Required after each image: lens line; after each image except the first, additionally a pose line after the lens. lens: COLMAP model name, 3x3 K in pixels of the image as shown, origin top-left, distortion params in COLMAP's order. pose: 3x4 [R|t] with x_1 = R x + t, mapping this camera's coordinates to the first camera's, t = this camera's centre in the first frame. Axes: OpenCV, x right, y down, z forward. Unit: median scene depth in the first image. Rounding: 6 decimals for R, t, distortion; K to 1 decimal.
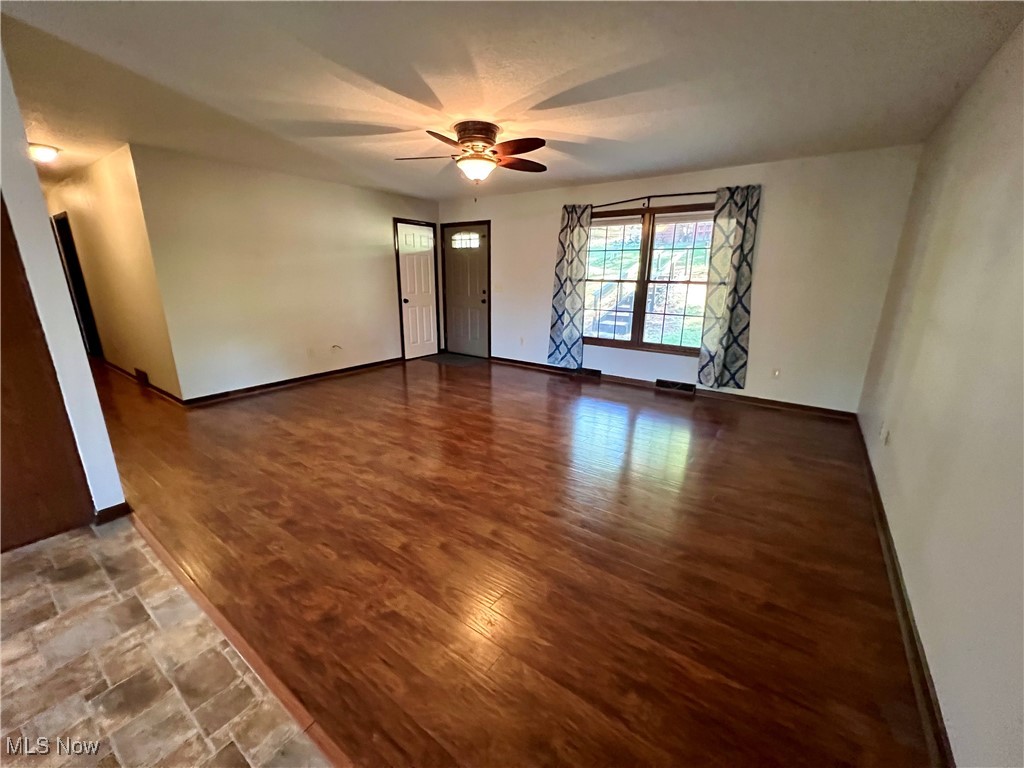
lens RADIAL K [[403.3, 0, 508.9], [0, 403.3, 386.6], [0, 0, 1]] dist [0.000668, 0.000303]
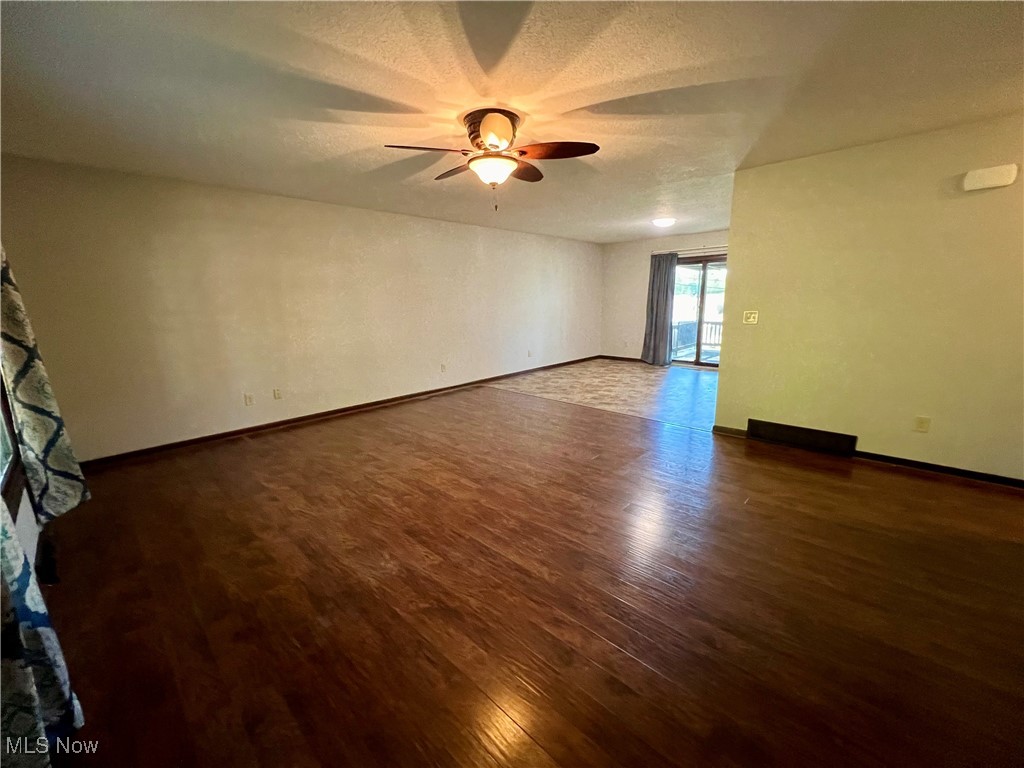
lens RADIAL K [[403.3, 0, 520.6], [0, 403.3, 388.2], [0, 0, 1]] dist [0.000668, 0.000303]
pose [[-0.994137, -0.012716, 0.107374, -0.247566], [0.039141, 0.883387, 0.467007, -0.574168], [-0.100791, 0.468472, -0.877710, 2.084673]]
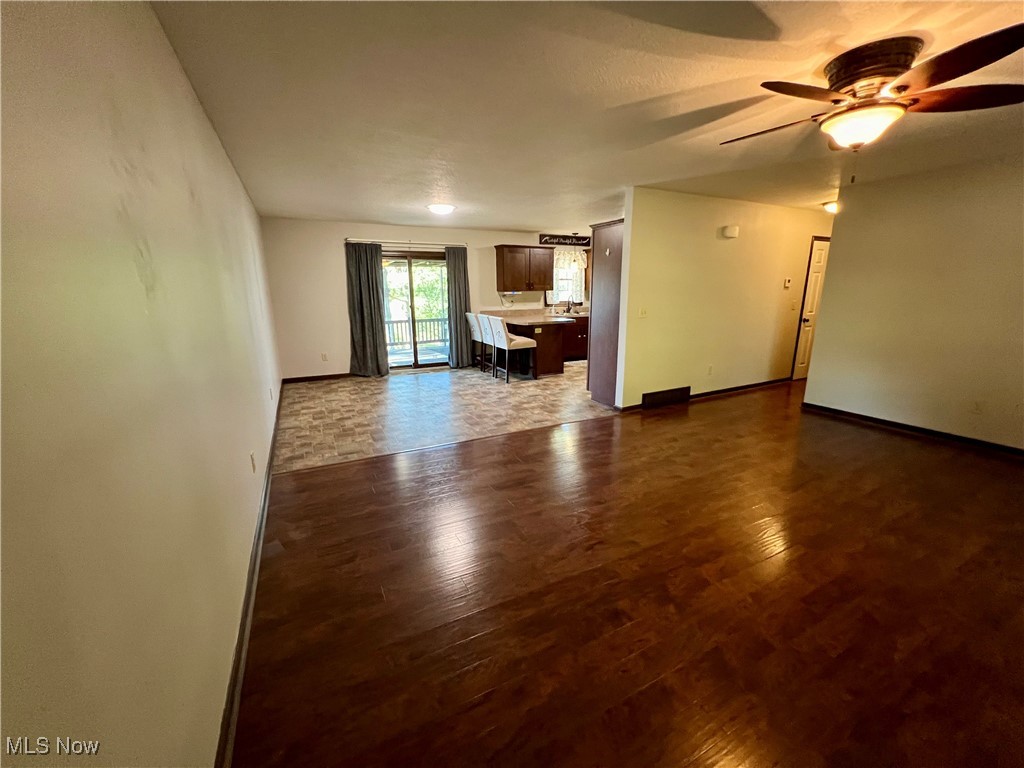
lens RADIAL K [[403.3, 0, 508.2], [0, 403.3, 387.1], [0, 0, 1]] dist [0.000668, 0.000303]
pose [[-0.451368, 0.209039, -0.867508, 0.839154], [-0.232030, 0.911239, 0.340303, -0.292399], [0.861643, 0.354890, -0.362801, 0.991633]]
